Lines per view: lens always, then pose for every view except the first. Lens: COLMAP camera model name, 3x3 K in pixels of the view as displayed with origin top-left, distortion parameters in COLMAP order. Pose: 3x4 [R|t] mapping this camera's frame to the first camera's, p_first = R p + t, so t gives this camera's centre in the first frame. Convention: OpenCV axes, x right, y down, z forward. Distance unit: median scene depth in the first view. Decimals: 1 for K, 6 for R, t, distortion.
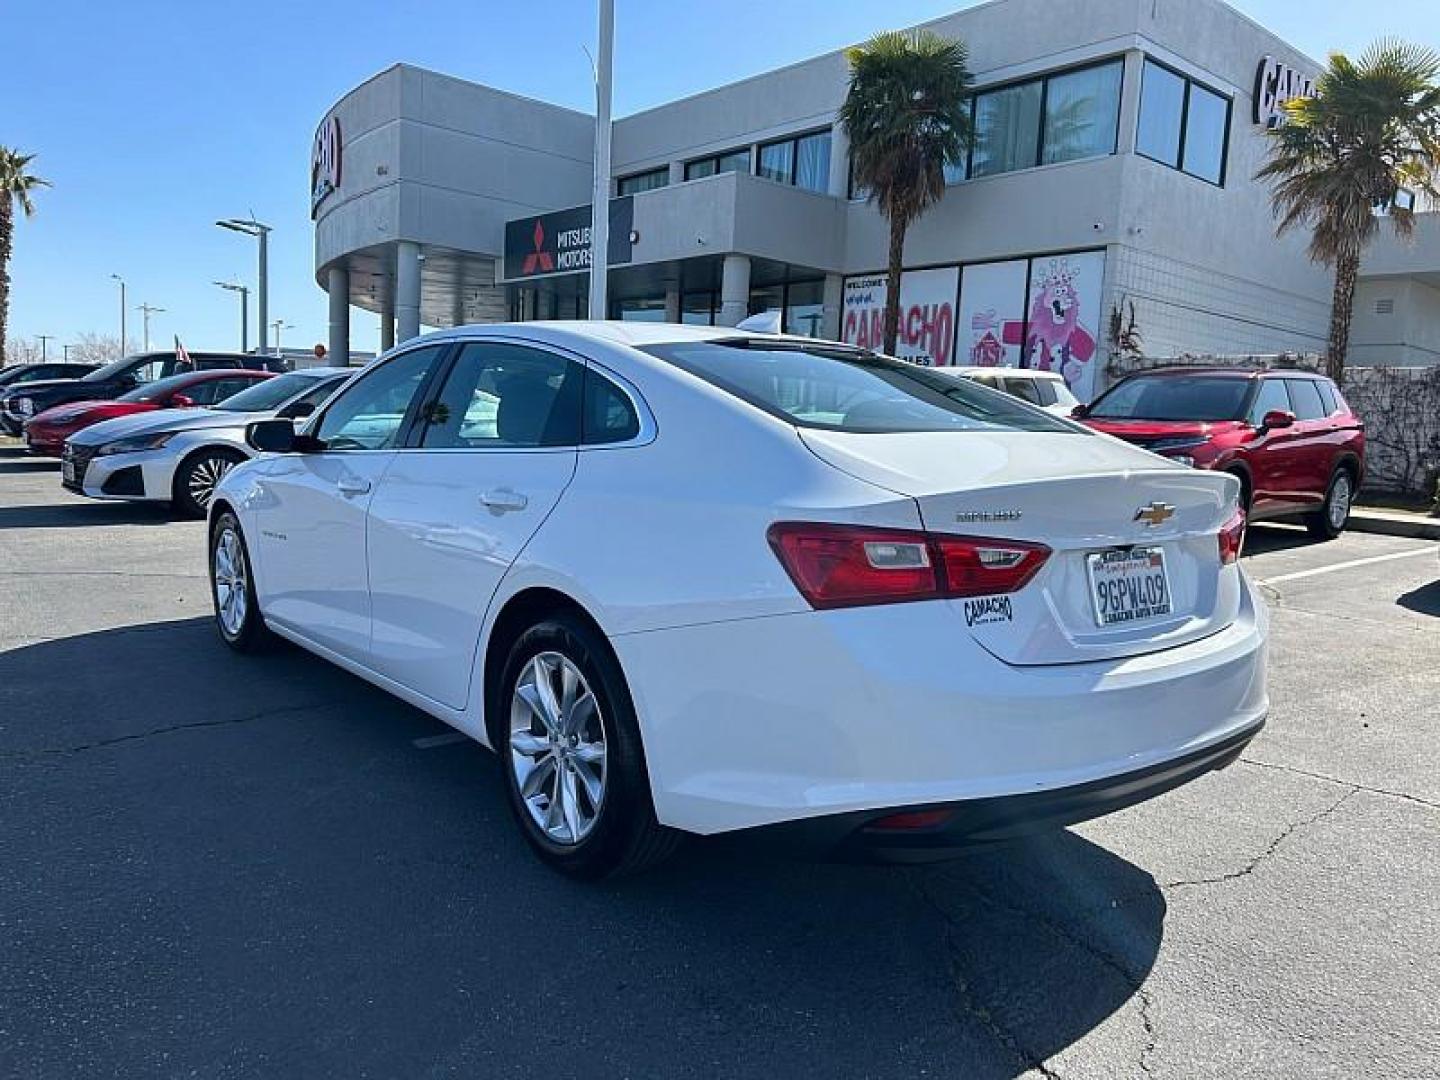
lens RADIAL K [[1085.9, 0, 714.7], [0, 1085.9, 544.1], [0, 0, 1]] dist [0.030299, -0.035679]
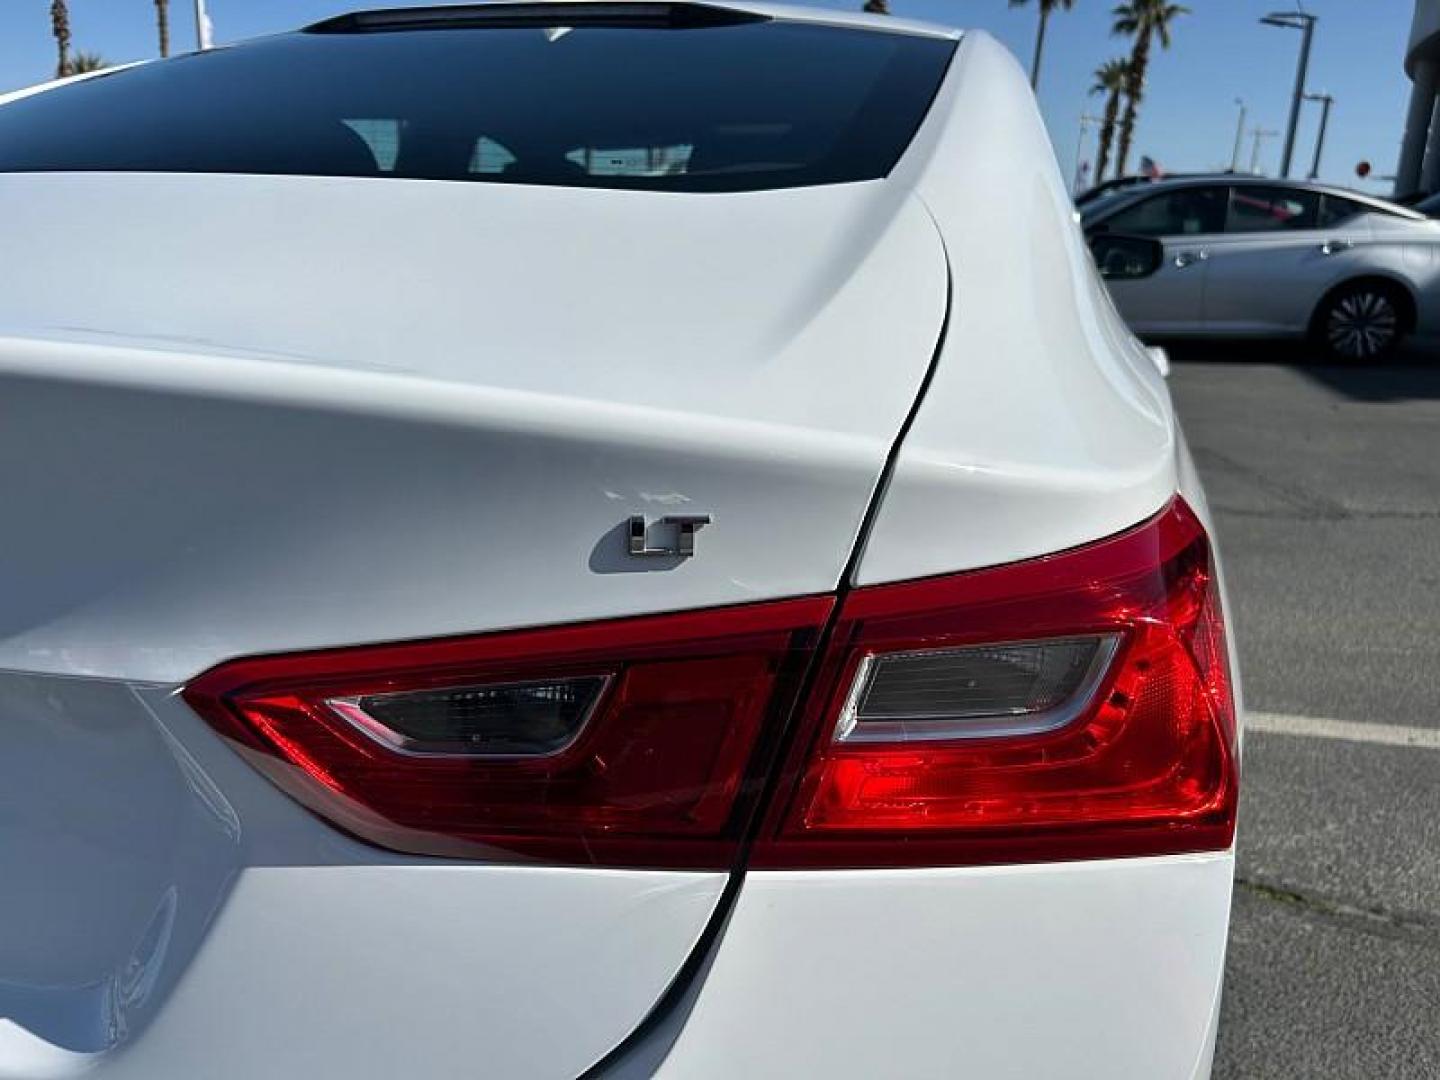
lens RADIAL K [[1107.5, 0, 716.0], [0, 1107.5, 536.6], [0, 0, 1]] dist [0.009786, -0.015675]
pose [[0.578589, 0.199091, -0.790947, 0.119373], [-0.091463, 0.979472, 0.179639, -0.013749], [0.810475, -0.031594, 0.584921, 0.175480]]
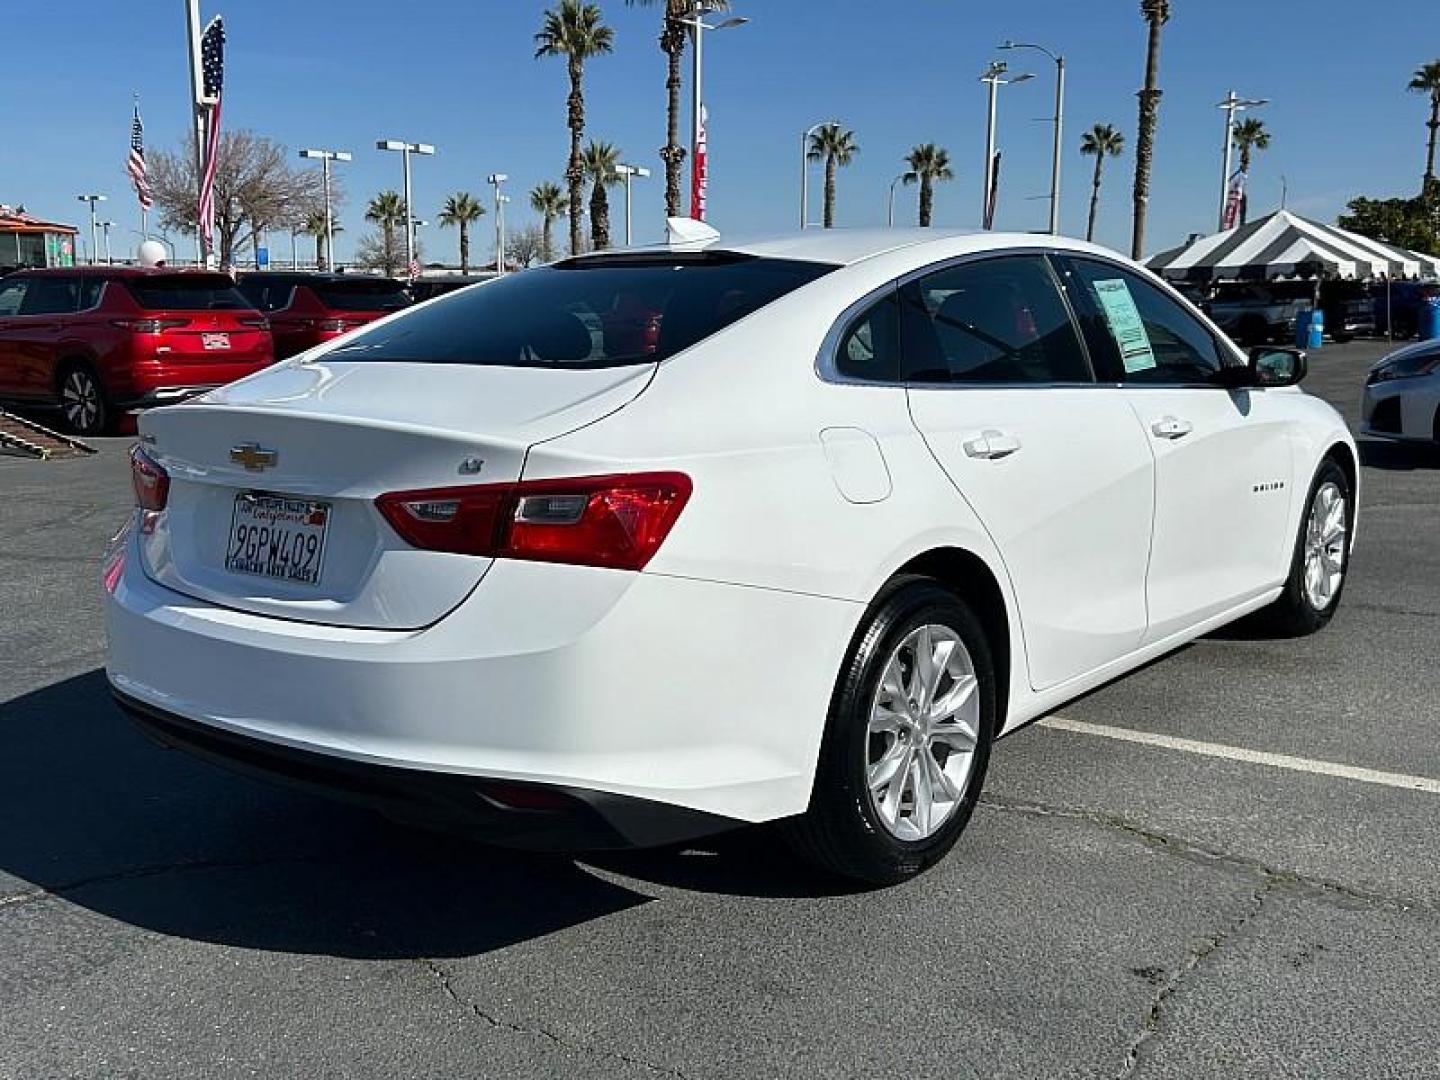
lens RADIAL K [[1412.0, 0, 722.5], [0, 1412.0, 537.6], [0, 0, 1]] dist [0.038201, 0.000000]
pose [[0.210889, 0.122707, -0.969778, 0.265867], [-0.095635, 0.989920, 0.104459, -0.019805], [0.972820, 0.070716, 0.220498, 0.185670]]
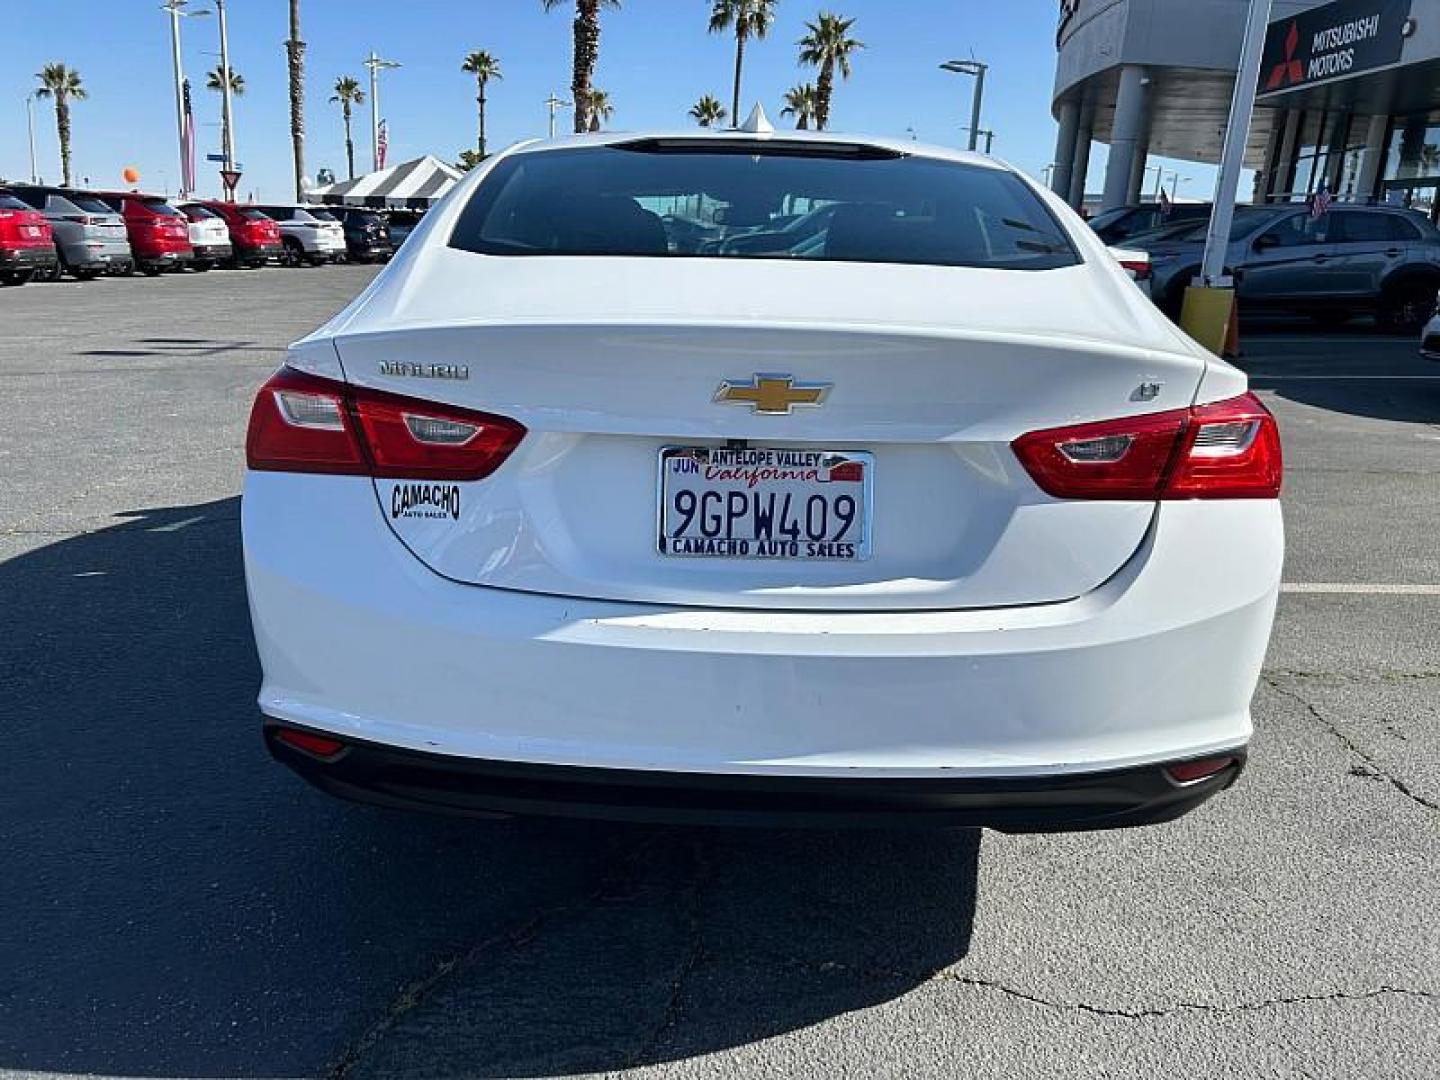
lens RADIAL K [[1085.9, 0, 716.1], [0, 1085.9, 542.4], [0, 0, 1]] dist [0.030299, -0.035679]
pose [[0.769367, 0.164204, -0.617342, 0.128097], [-0.081069, 0.983683, 0.160612, -0.006752], [0.633642, -0.073522, 0.770125, 0.082631]]
